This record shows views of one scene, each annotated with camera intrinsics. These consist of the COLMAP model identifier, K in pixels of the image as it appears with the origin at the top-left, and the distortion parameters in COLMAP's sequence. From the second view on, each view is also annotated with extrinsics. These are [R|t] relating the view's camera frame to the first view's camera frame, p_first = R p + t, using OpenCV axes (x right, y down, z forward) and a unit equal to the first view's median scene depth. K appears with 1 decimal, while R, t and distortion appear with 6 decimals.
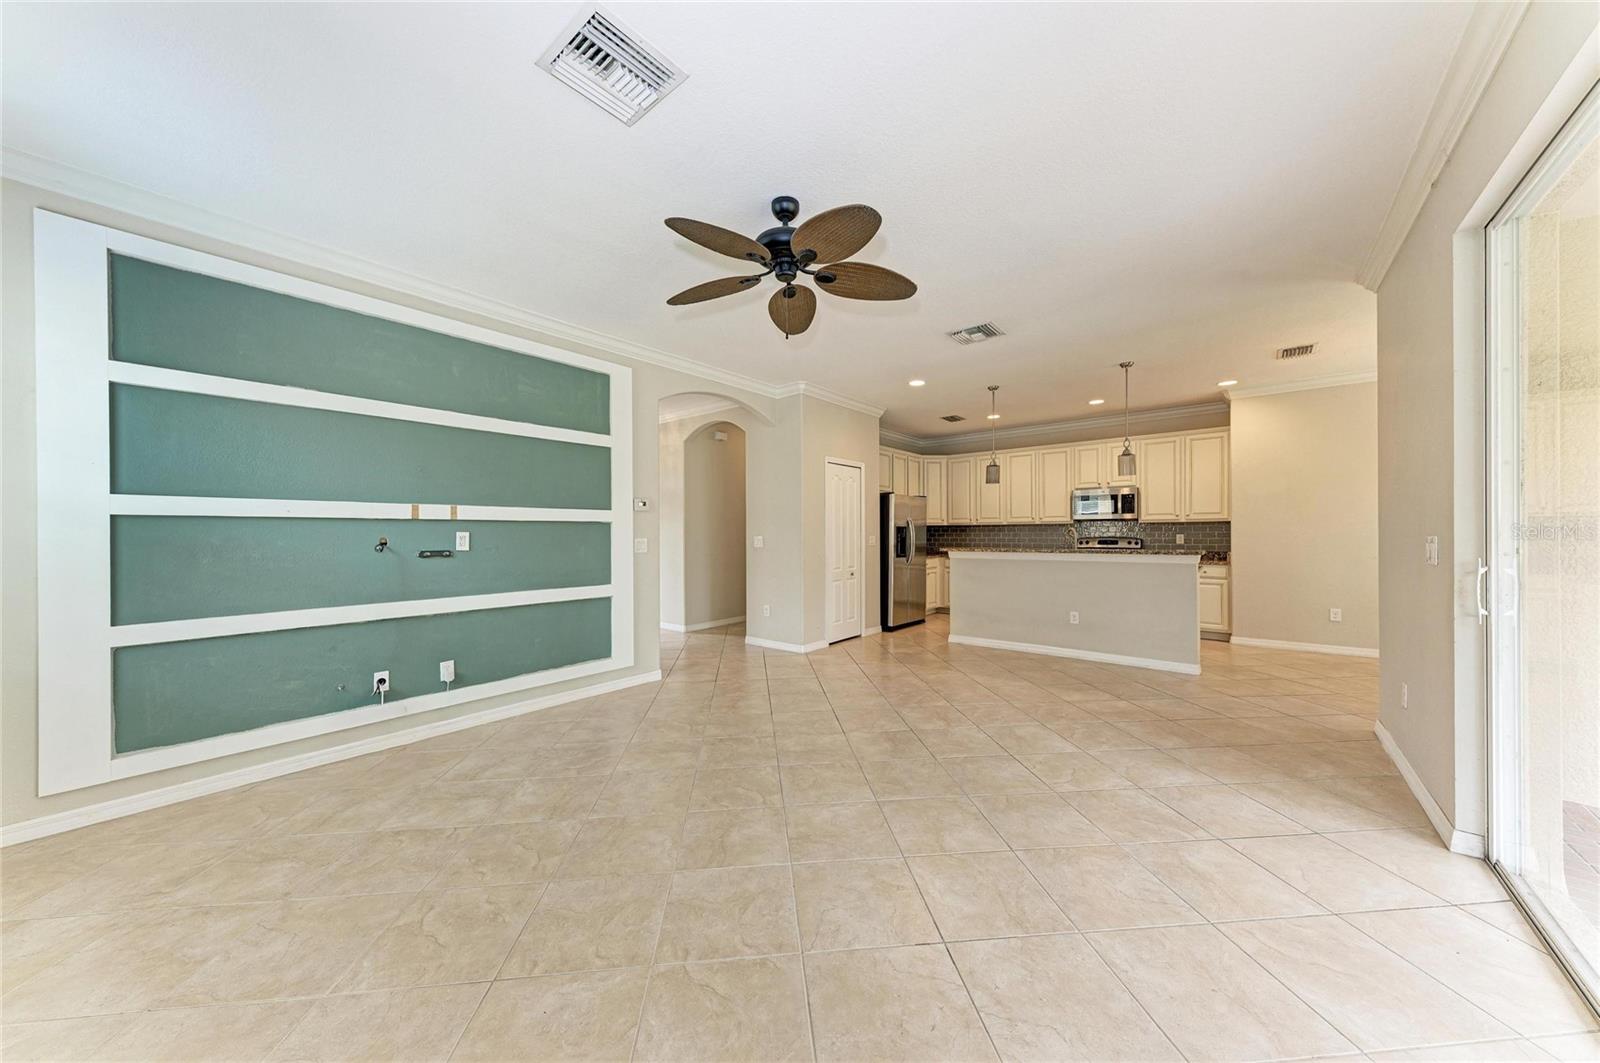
lens RADIAL K [[543.4, 0, 798.9], [0, 543.4, 535.7], [0, 0, 1]] dist [0.014534, -0.002085]
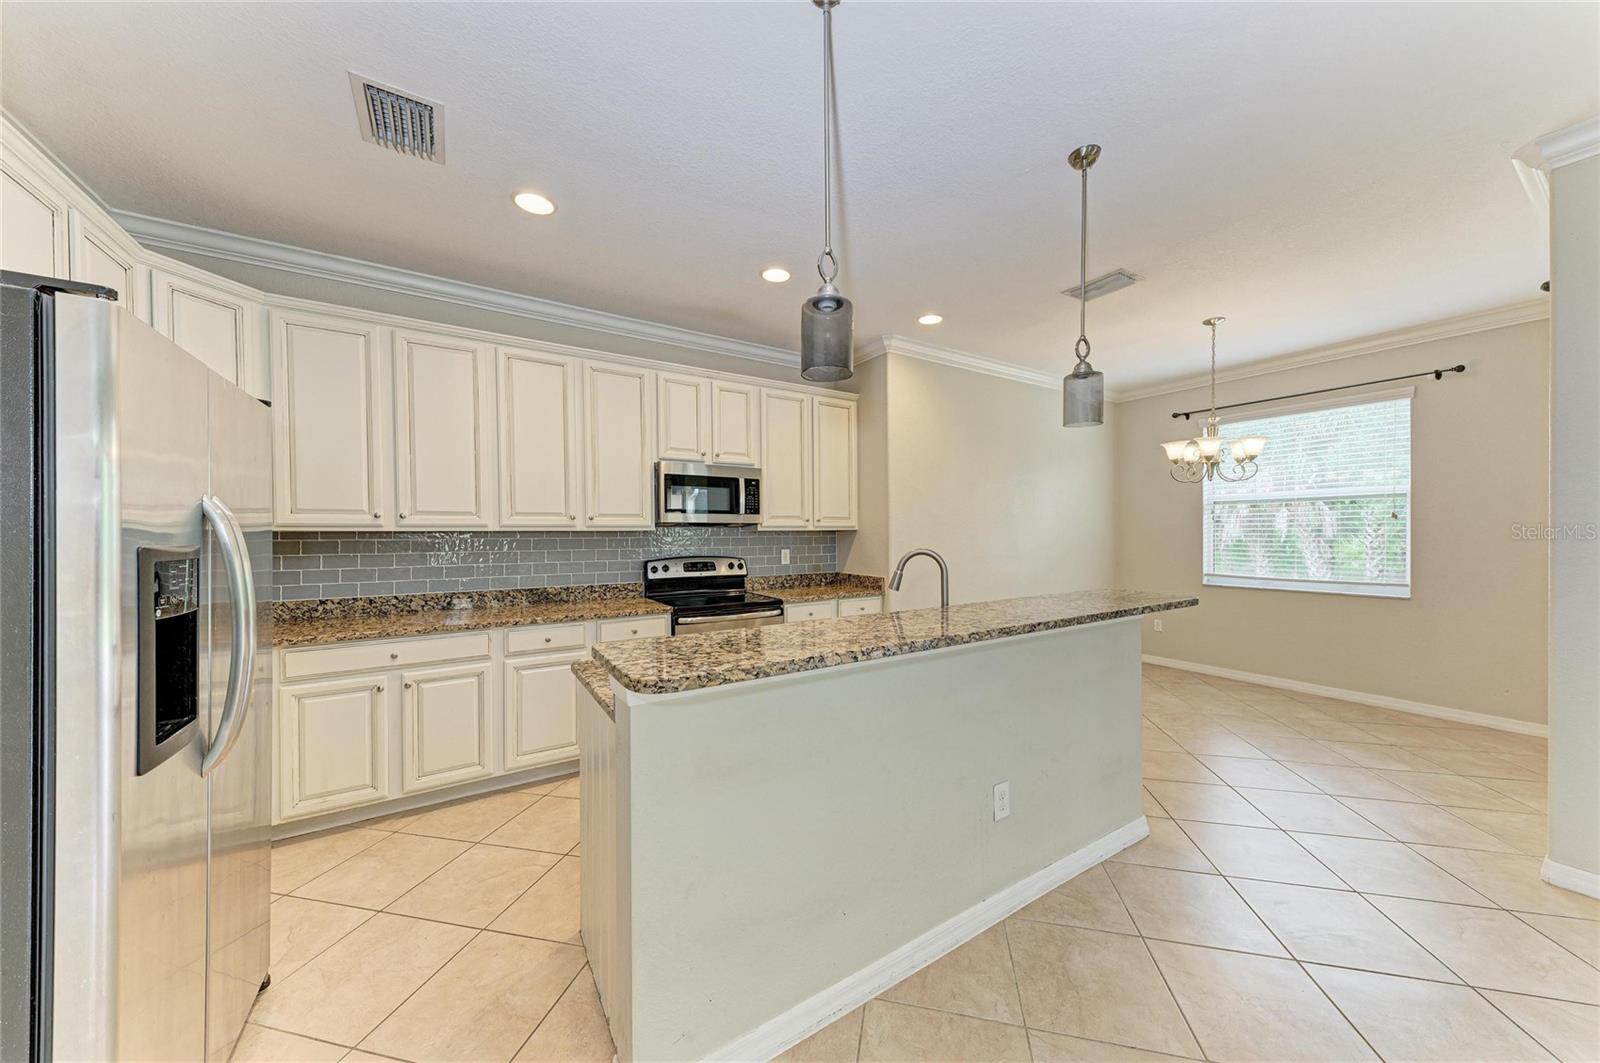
lens RADIAL K [[543.4, 0, 802.2], [0, 543.4, 533.4], [0, 0, 1]] dist [0.014534, -0.002085]
pose [[0.309600, 0.001578, 0.950866, 0.112197], [0.005368, 0.999980, -0.003407, -0.022330], [-0.950852, 0.006159, 0.309585, 0.914938]]
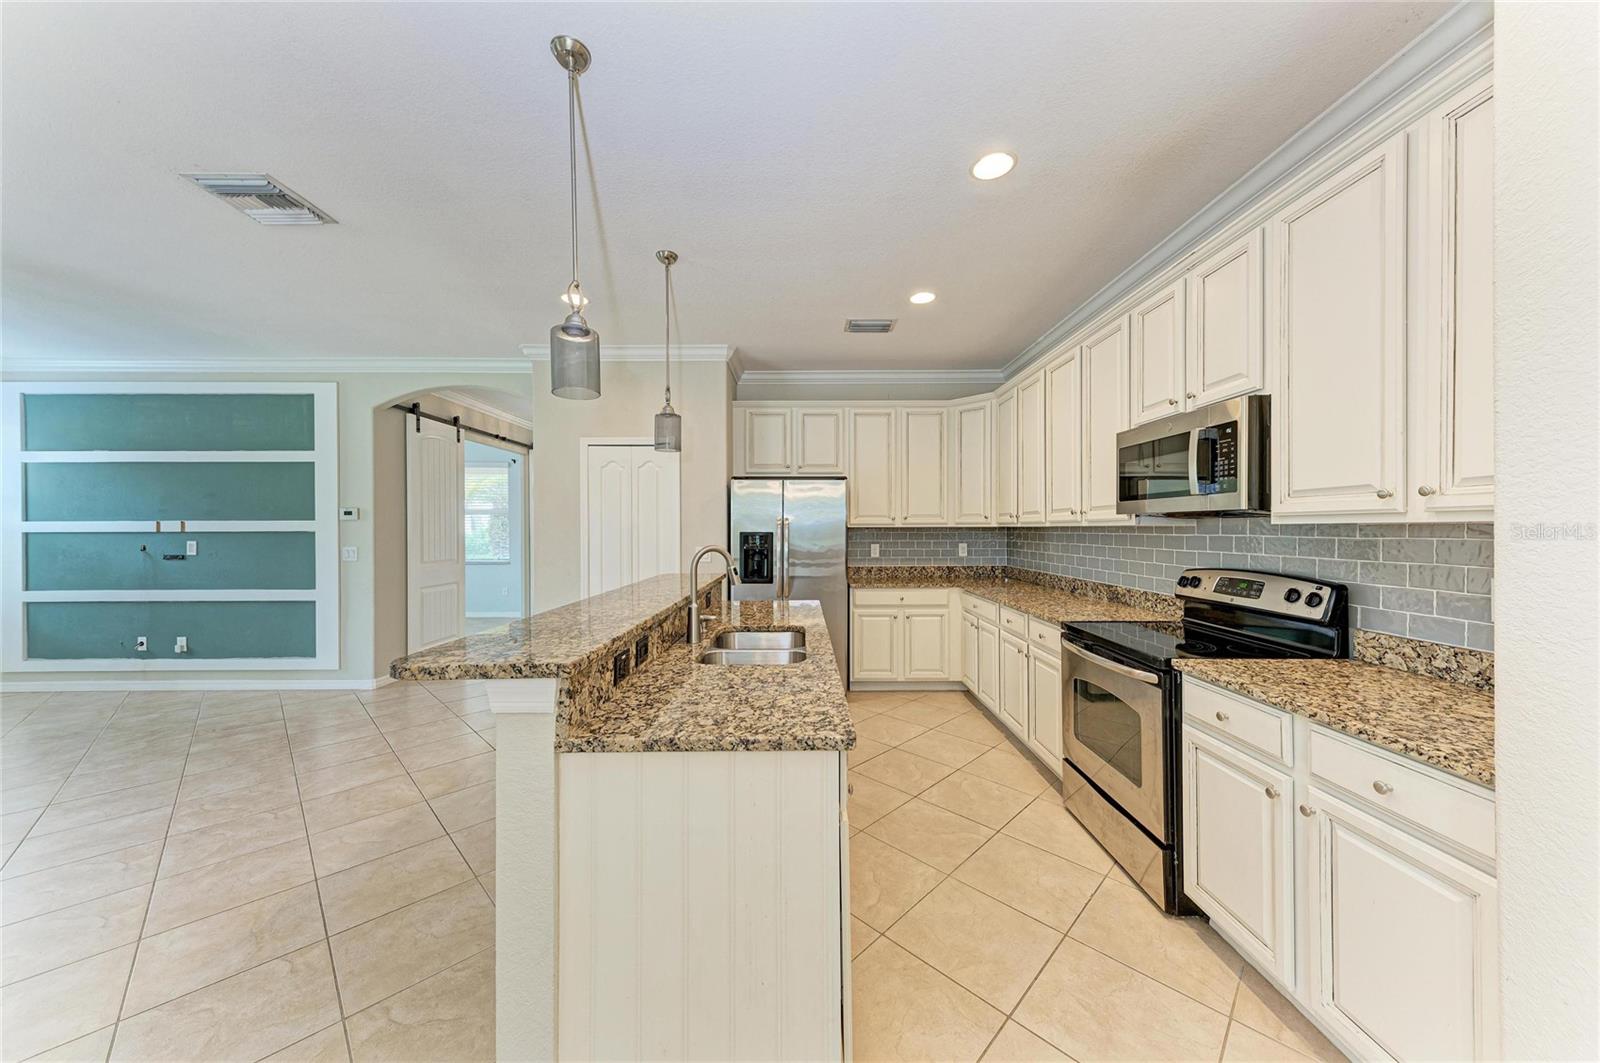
lens RADIAL K [[543.4, 0, 802.0], [0, 543.4, 532.7], [0, 0, 1]] dist [0.014534, -0.002085]
pose [[0.638997, 0.008169, -0.769166, 0.799953], [-0.003275, 0.999963, 0.007899, -0.024976], [0.769202, -0.002529, 0.639001, 0.760447]]
